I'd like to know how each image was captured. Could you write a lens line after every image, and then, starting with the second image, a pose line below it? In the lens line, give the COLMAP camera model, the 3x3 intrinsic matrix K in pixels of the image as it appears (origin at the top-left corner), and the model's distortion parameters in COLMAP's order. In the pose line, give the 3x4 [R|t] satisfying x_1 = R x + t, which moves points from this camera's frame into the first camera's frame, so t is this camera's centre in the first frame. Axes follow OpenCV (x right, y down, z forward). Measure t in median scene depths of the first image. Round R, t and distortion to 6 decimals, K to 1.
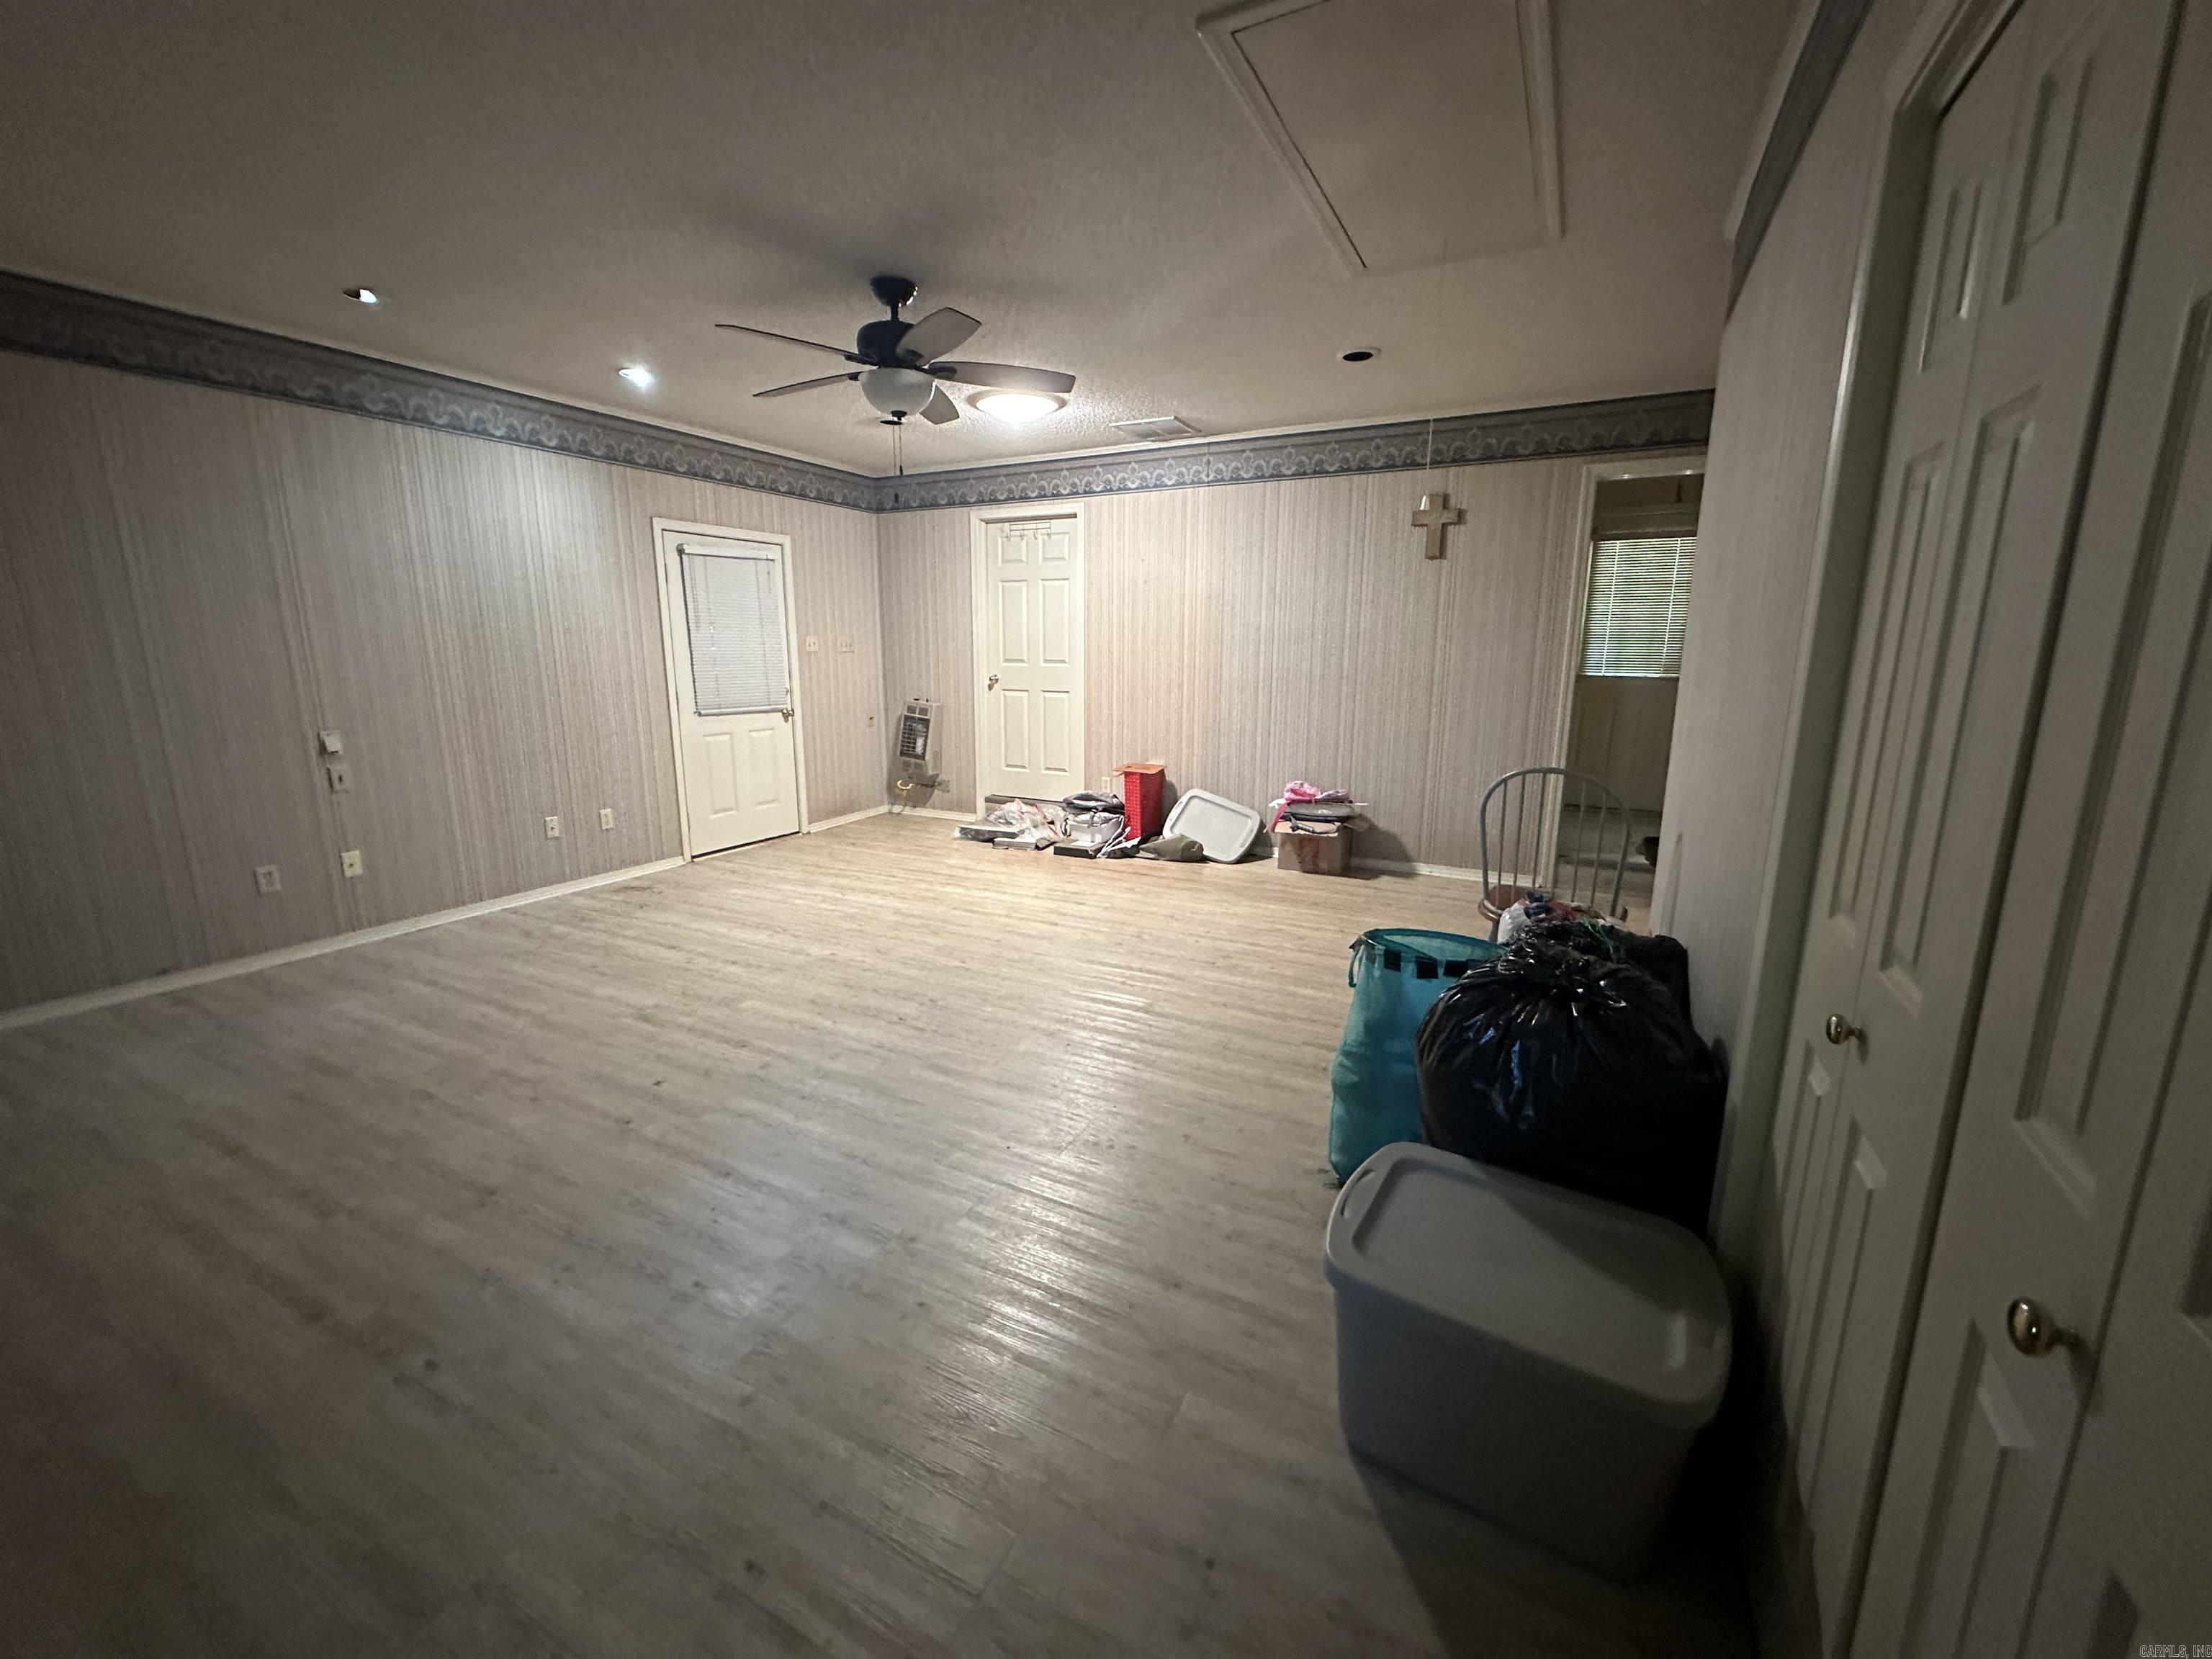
lens RADIAL K [[880.8, 0, 1100.8], [0, 880.8, 829.0], [0, 0, 1]] dist [0.002756, 0.000524]
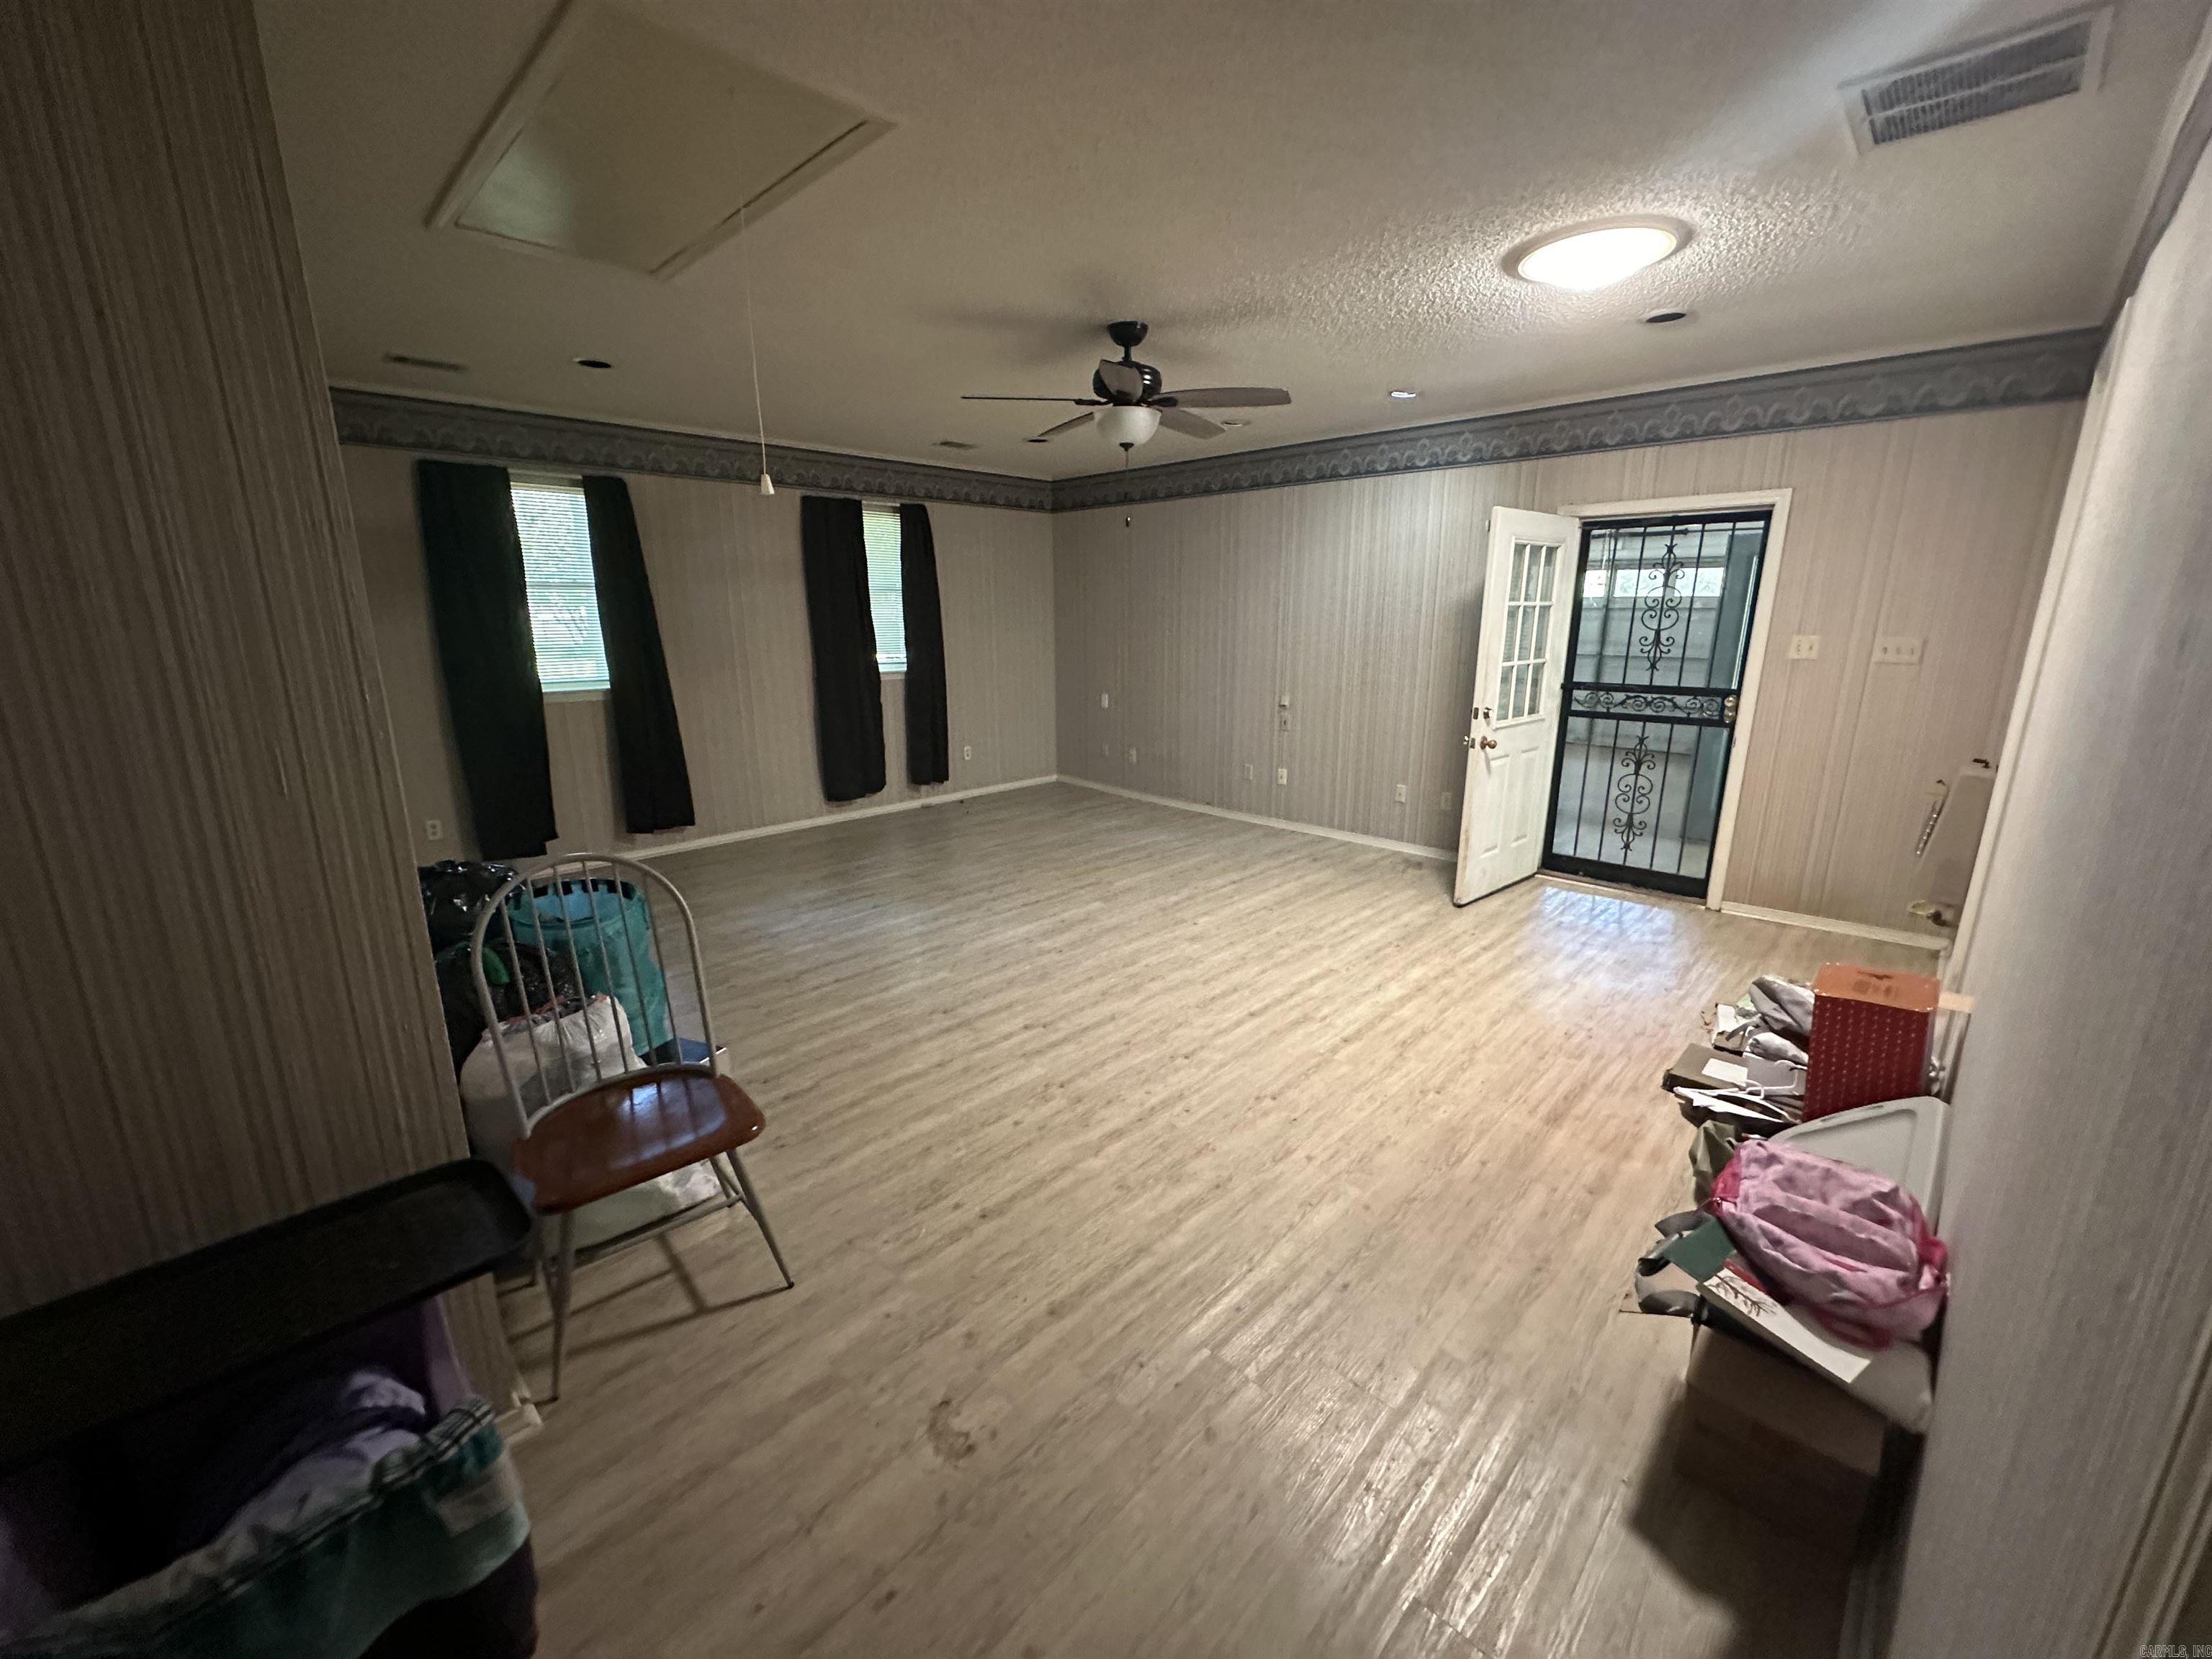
lens RADIAL K [[880.8, 0, 1099.8], [0, 880.8, 824.2], [0, 0, 1]] dist [0.002756, 0.000524]
pose [[-0.275329, 0.222833, -0.935168, 0.698621], [-0.199366, 0.938383, 0.282295, -0.250737], [0.940450, 0.264165, -0.213939, 1.021275]]
